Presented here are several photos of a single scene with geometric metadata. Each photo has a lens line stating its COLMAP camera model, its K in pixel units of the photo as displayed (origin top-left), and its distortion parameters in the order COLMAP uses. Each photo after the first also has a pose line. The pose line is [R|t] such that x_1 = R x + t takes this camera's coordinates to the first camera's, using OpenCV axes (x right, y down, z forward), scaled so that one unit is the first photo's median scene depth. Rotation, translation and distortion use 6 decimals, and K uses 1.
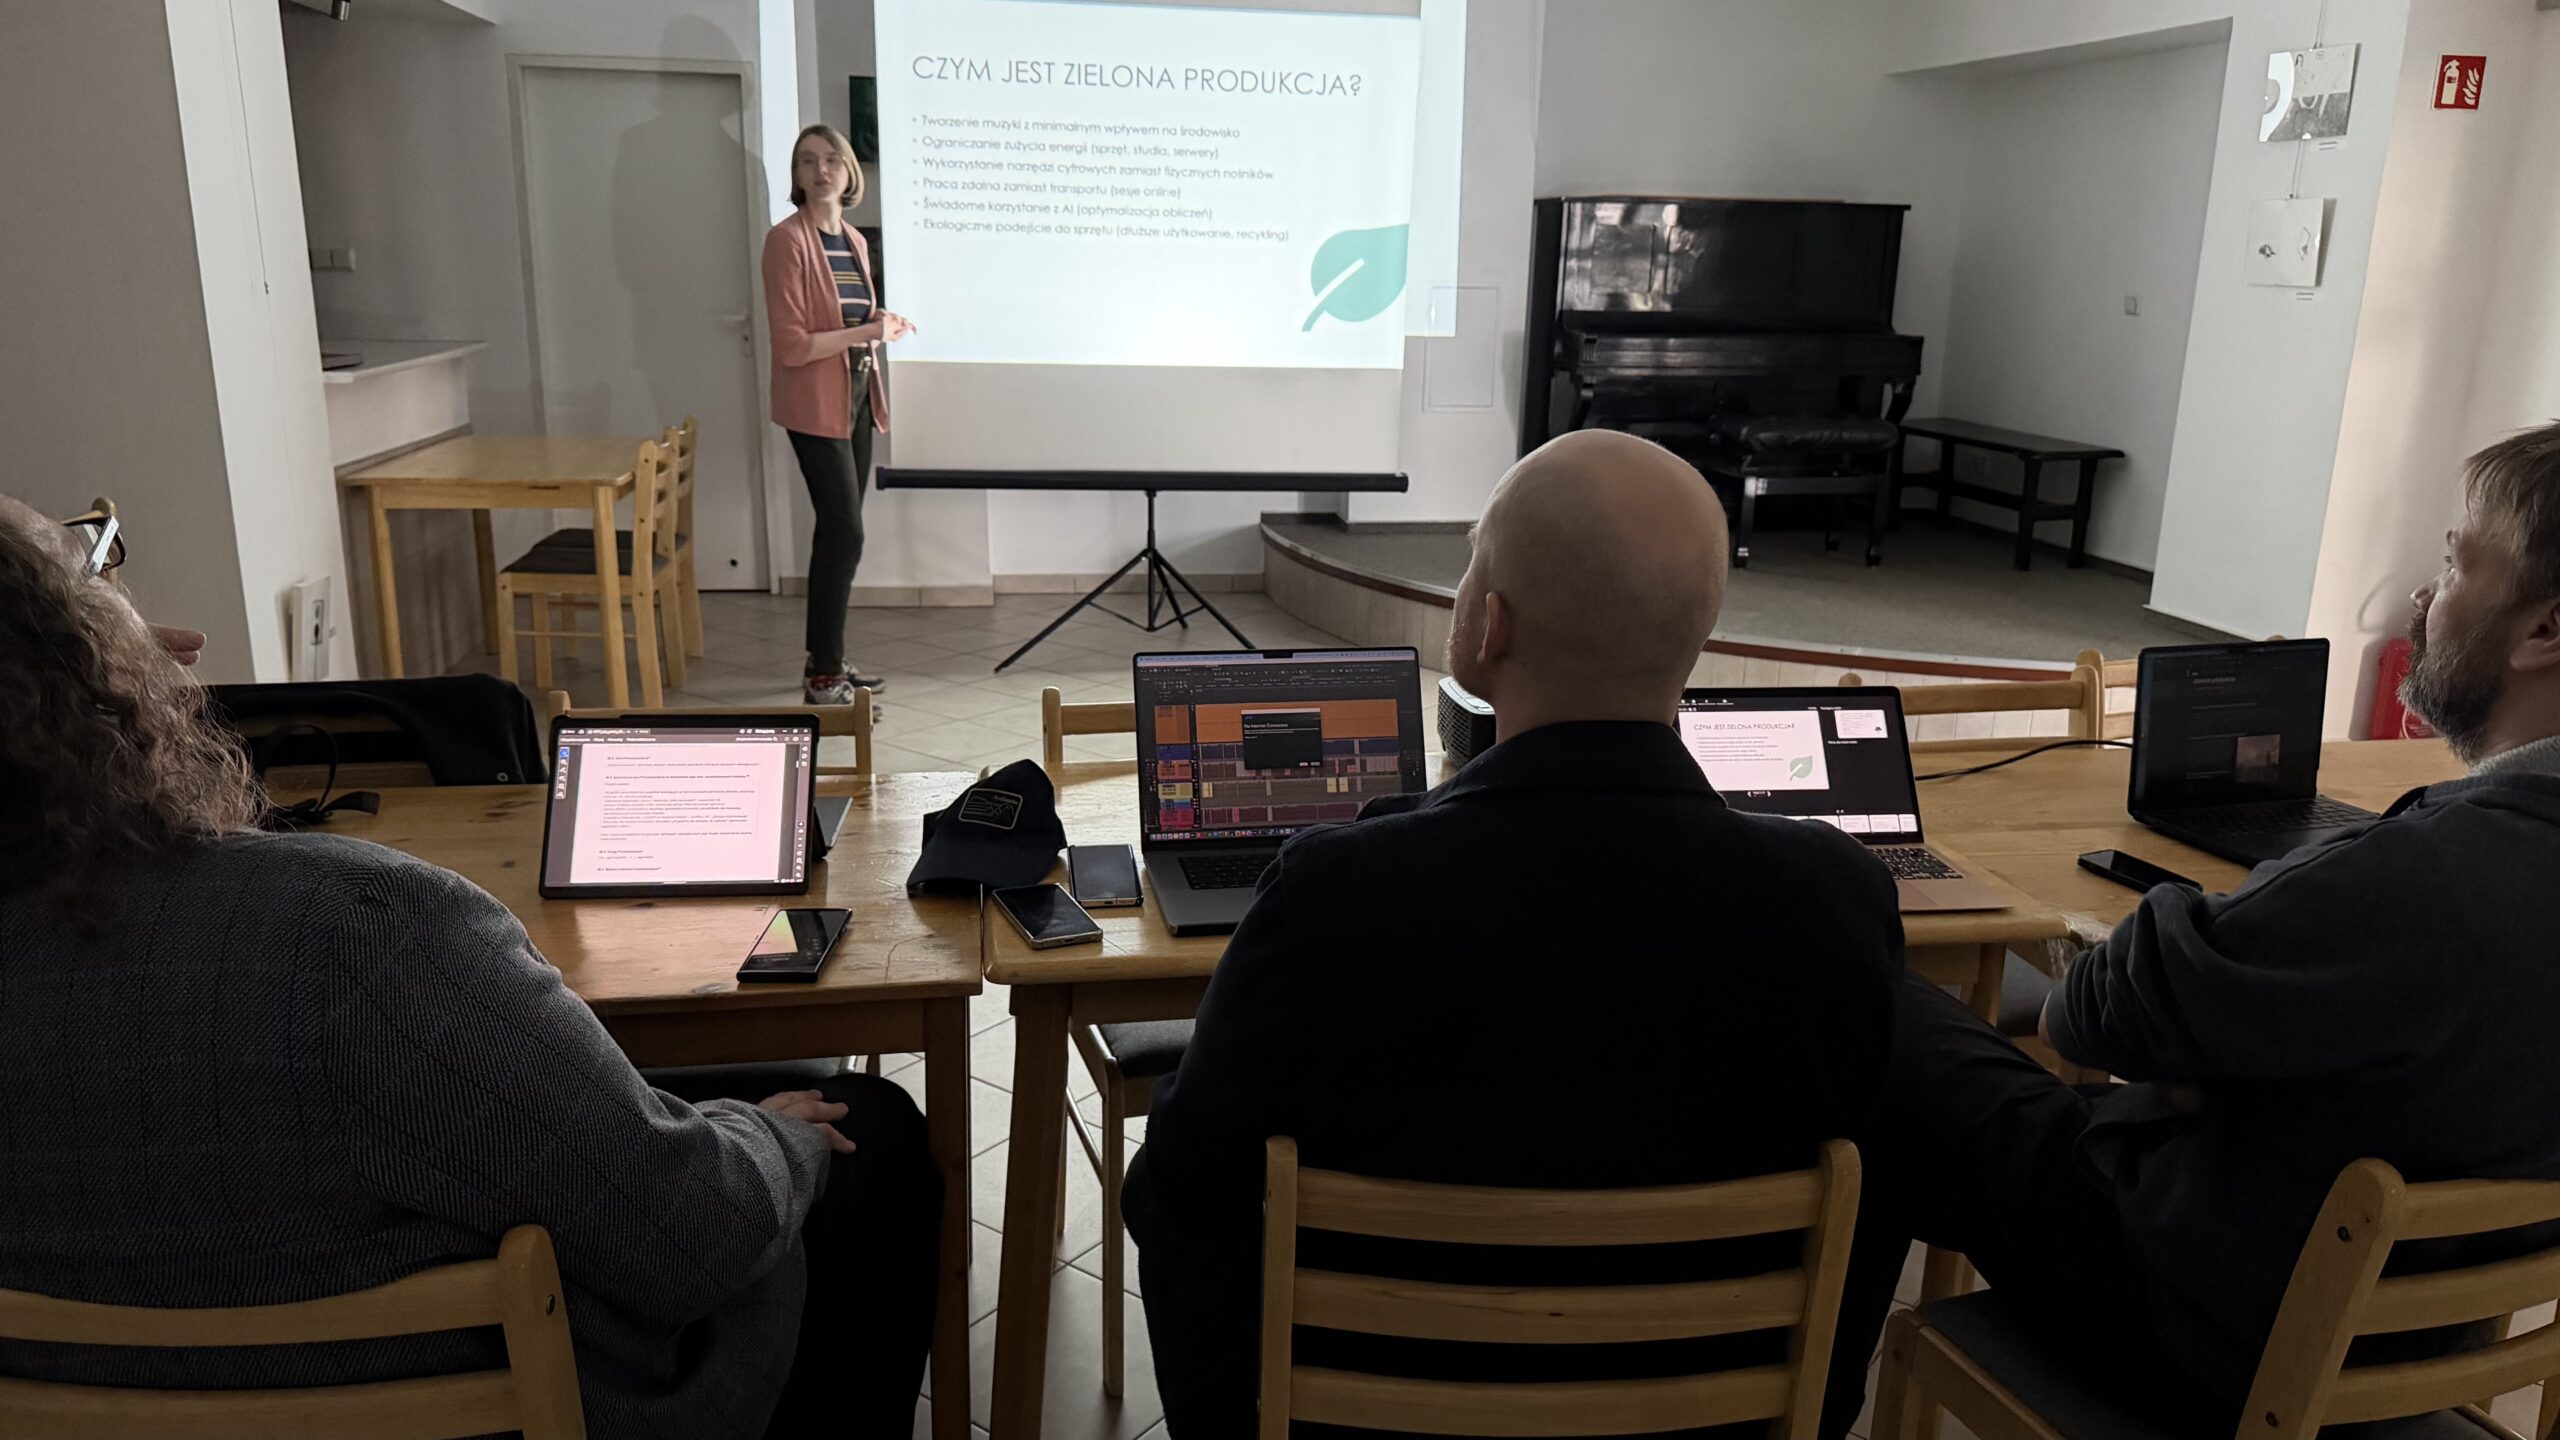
lens RADIAL K [[1773.8, 0, 1280.0], [0, 1773.8, 720.0], [0, 0, 1]] dist [0.127156, -0.150926]
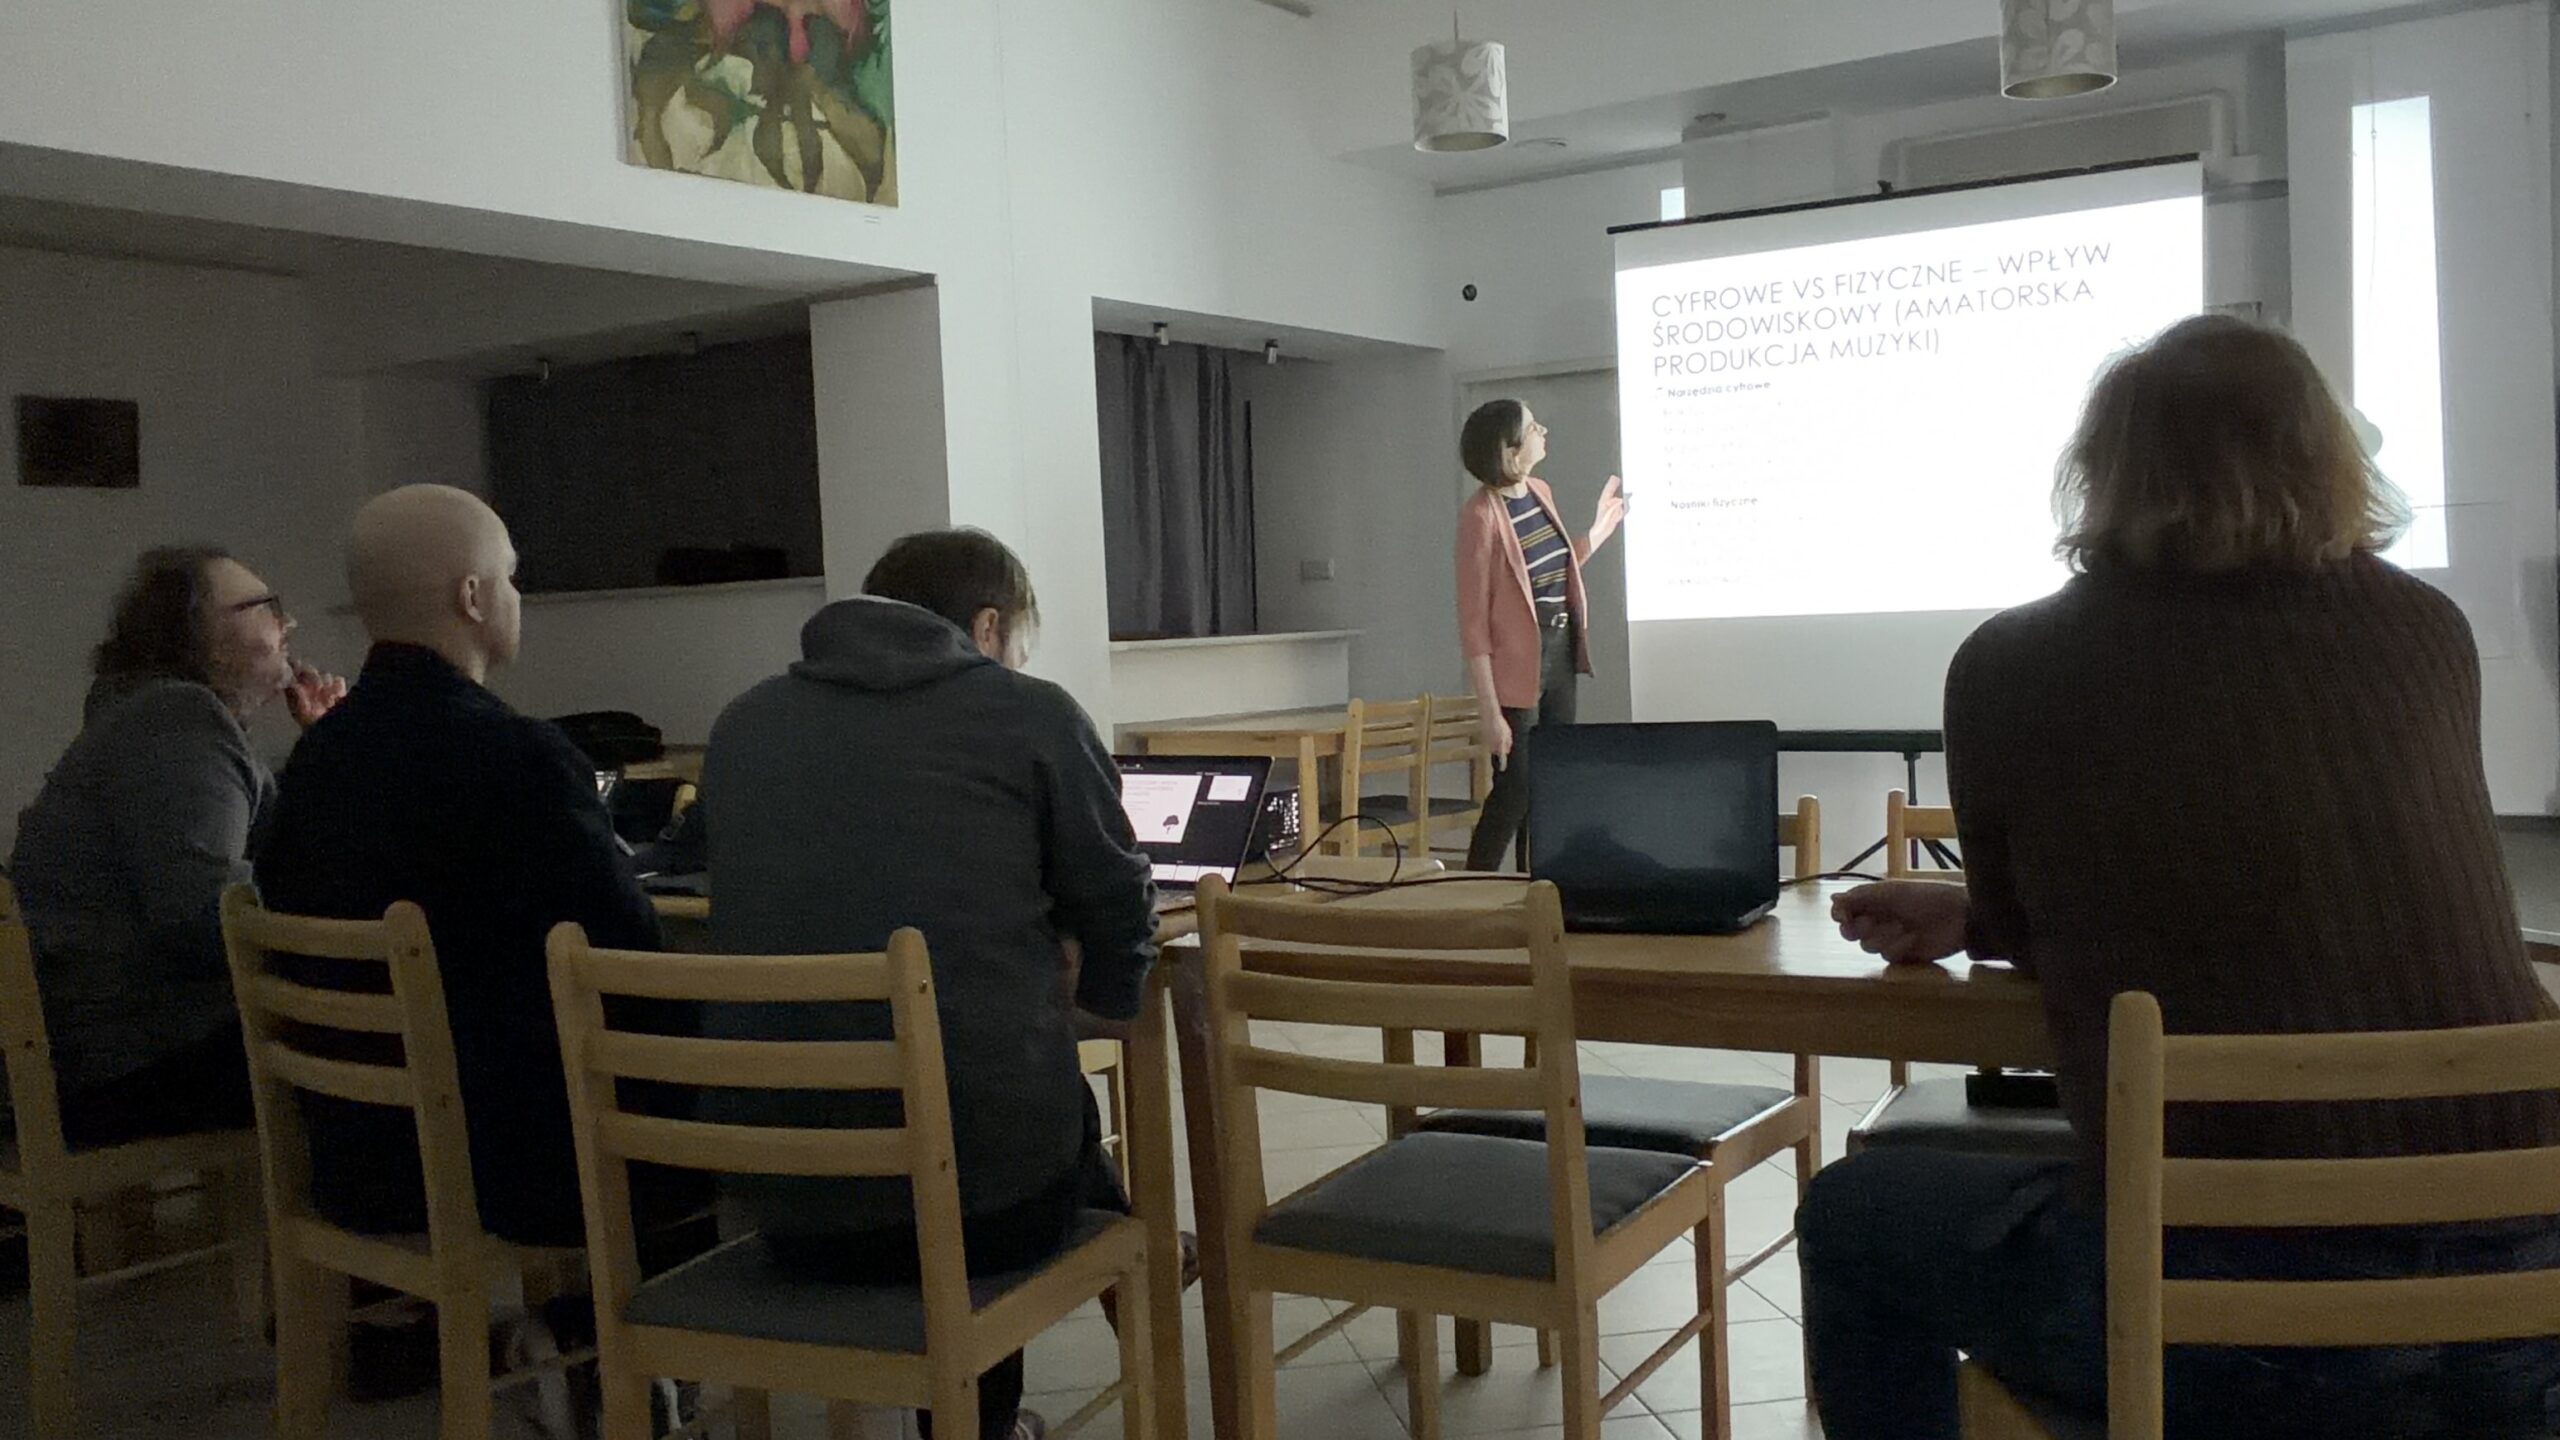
lens RADIAL K [[2260.1, 0, 1280.0], [0, 2260.1, 720.0], [0, 0, 1]] dist [-0.001719, 0.002594]
pose [[0.725014, -0.019875, -0.688447, 0.424985], [-0.118909, 0.980961, -0.153545, 0.055478], [0.678391, 0.193185, 0.708848, 0.014505]]
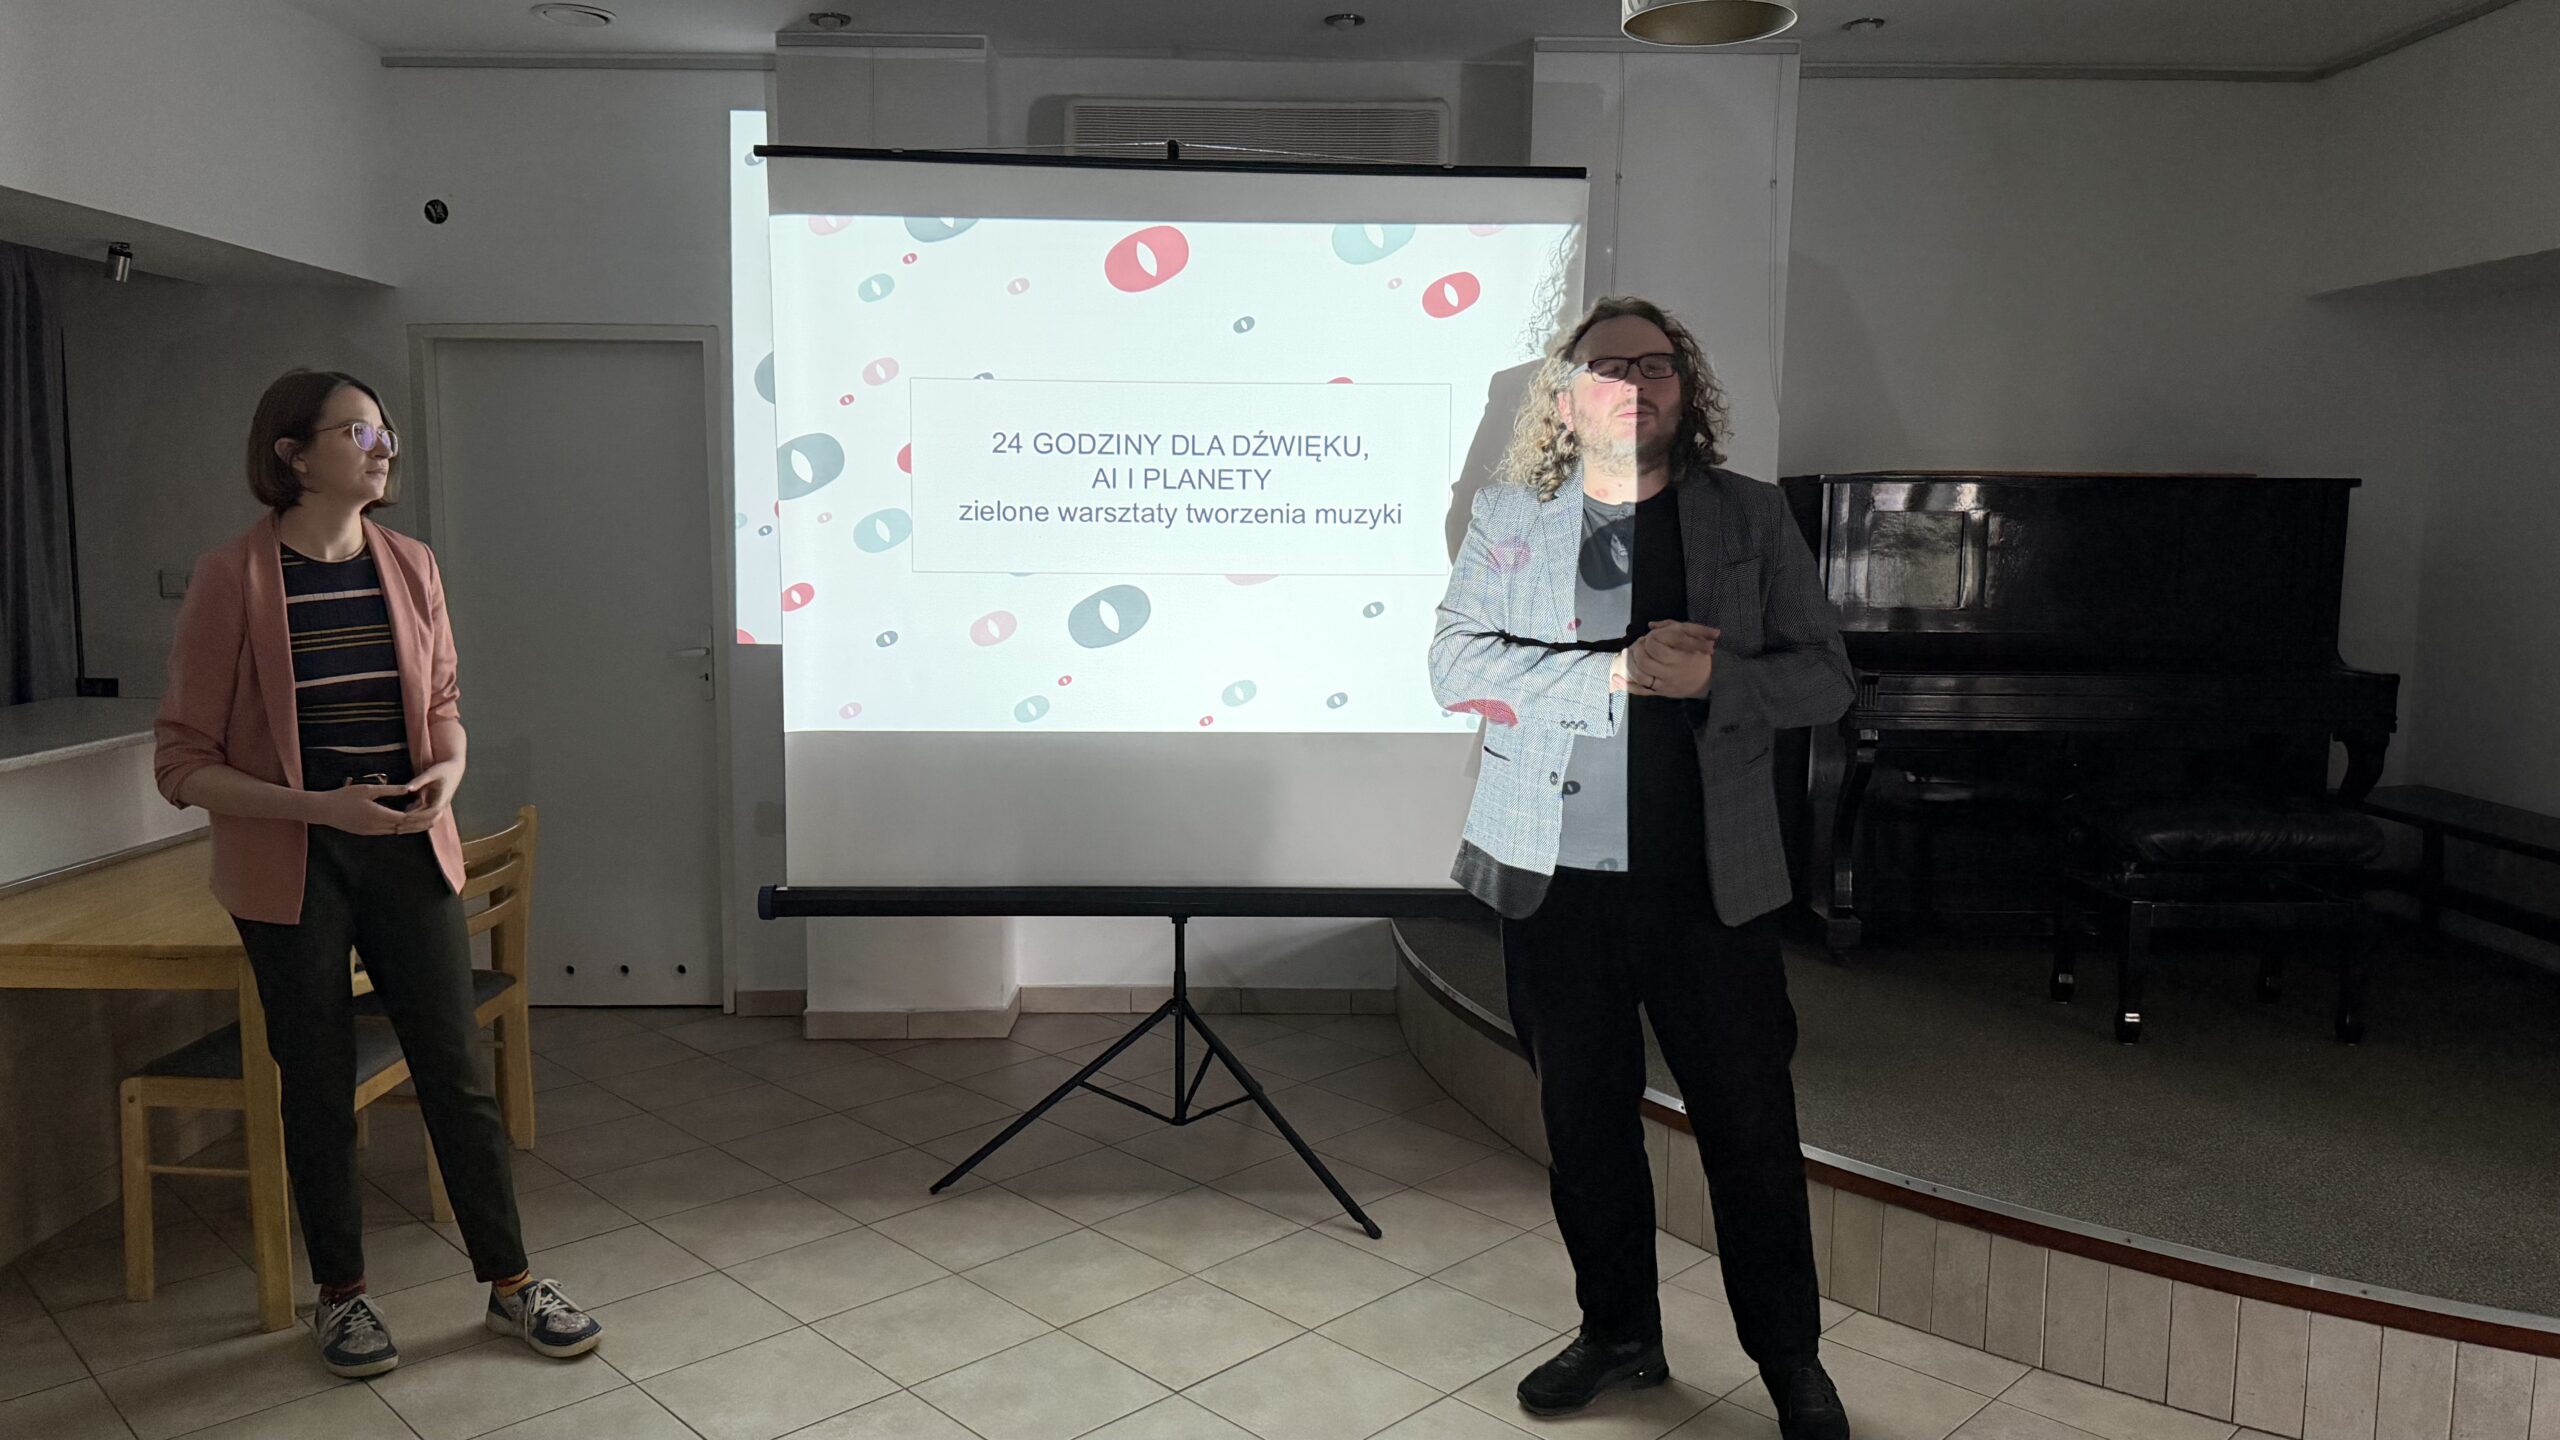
lens RADIAL K [[1746.8, 0, 1277.3], [0, 1746.8, 790.3], [0, 0, 1]] dist [0.048257, 0.000661]
pose [[0.989258, 0.008946, -0.145906, 0.052133], [-0.024742, 0.993971, -0.106812, -0.096859], [0.144070, 0.109275, 0.983515, 0.330081]]
